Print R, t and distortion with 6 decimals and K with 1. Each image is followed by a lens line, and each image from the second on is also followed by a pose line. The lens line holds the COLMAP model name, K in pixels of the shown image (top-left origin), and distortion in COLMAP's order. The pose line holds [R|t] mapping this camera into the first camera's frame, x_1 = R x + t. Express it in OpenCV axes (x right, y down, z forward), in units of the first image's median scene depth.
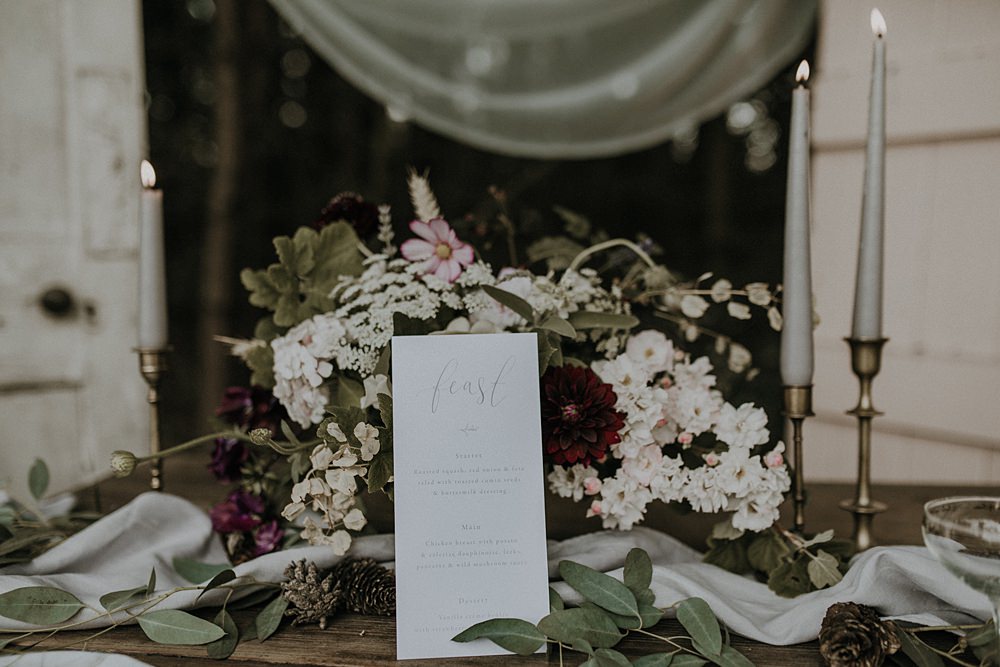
lens RADIAL K [[994.8, 0, 500.0], [0, 994.8, 333.5], [0, 0, 1]] dist [-0.000965, 0.022789]
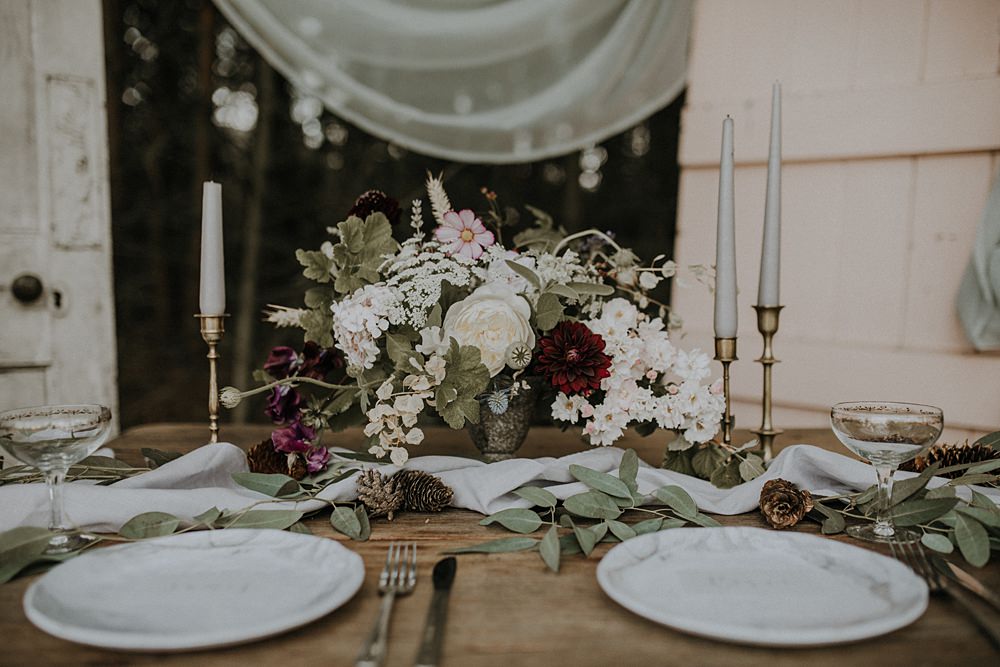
lens RADIAL K [[994.8, 0, 500.0], [0, 994.8, 333.5], [0, 0, 1]] dist [-0.000965, 0.022789]
pose [[0.984592, -0.002843, 0.174842, -0.253274], [0.005416, 0.999884, -0.014239, 0.066658], [-0.174781, 0.014967, 0.984494, -0.297051]]
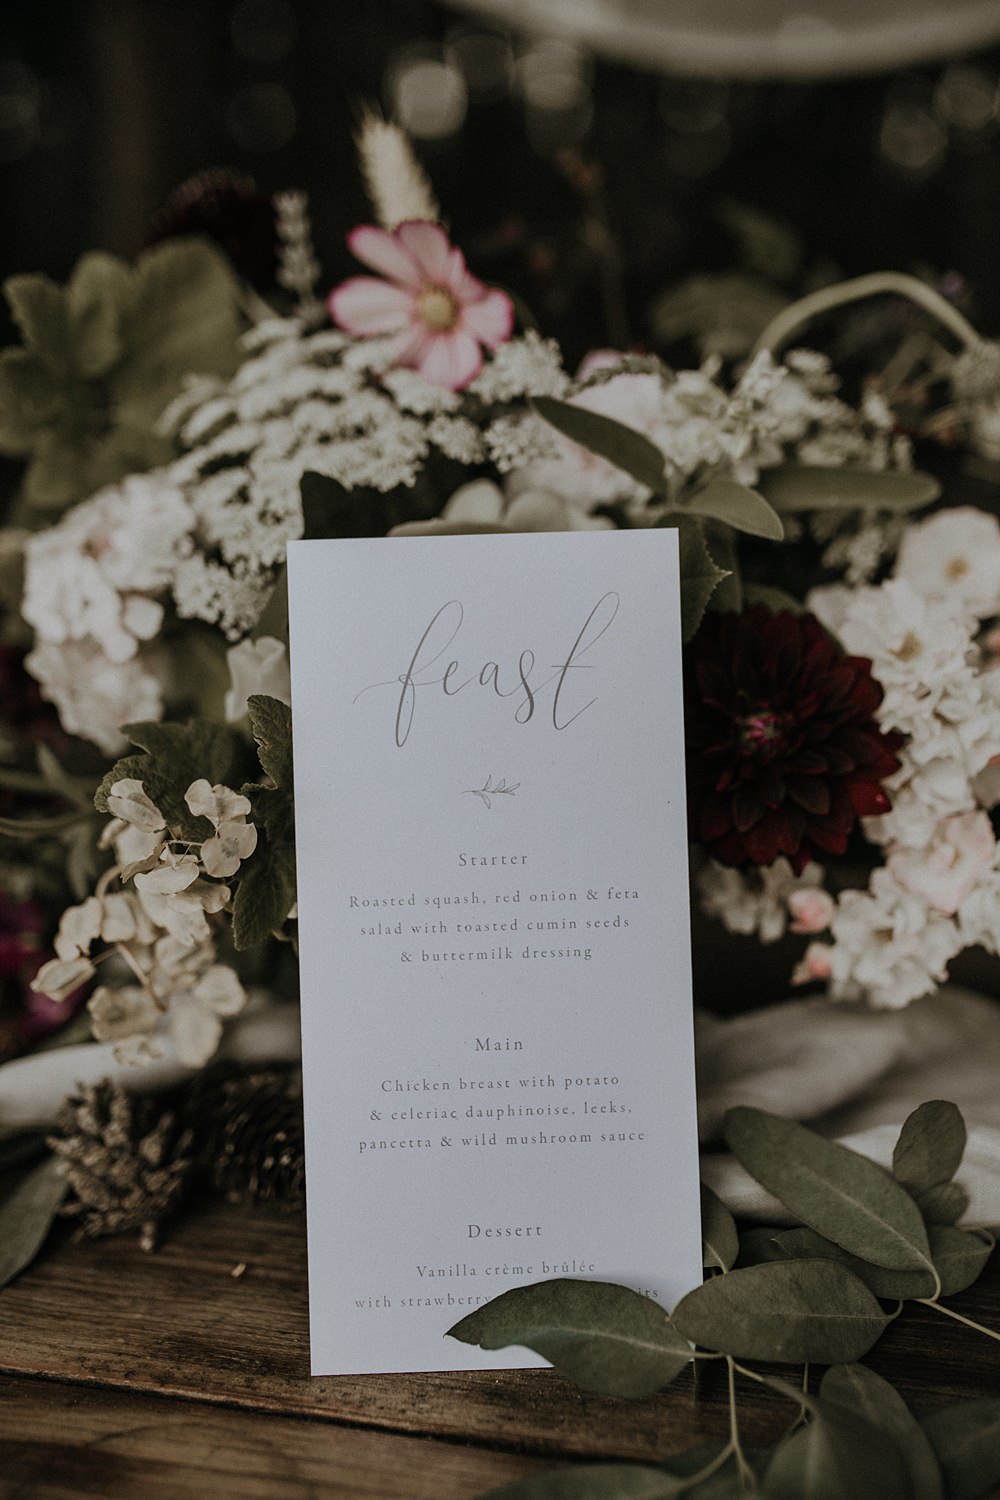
lens RADIAL K [[1492.2, 0, 500.0], [0, 1492.2, 750.0], [0, 0, 1]] dist [-0.000965, 0.022789]
pose [[0.997782, 0.005201, -0.066357, 0.007987], [0.007003, 0.983208, 0.182356, -0.020046], [0.066191, -0.182417, 0.980991, 0.411046]]
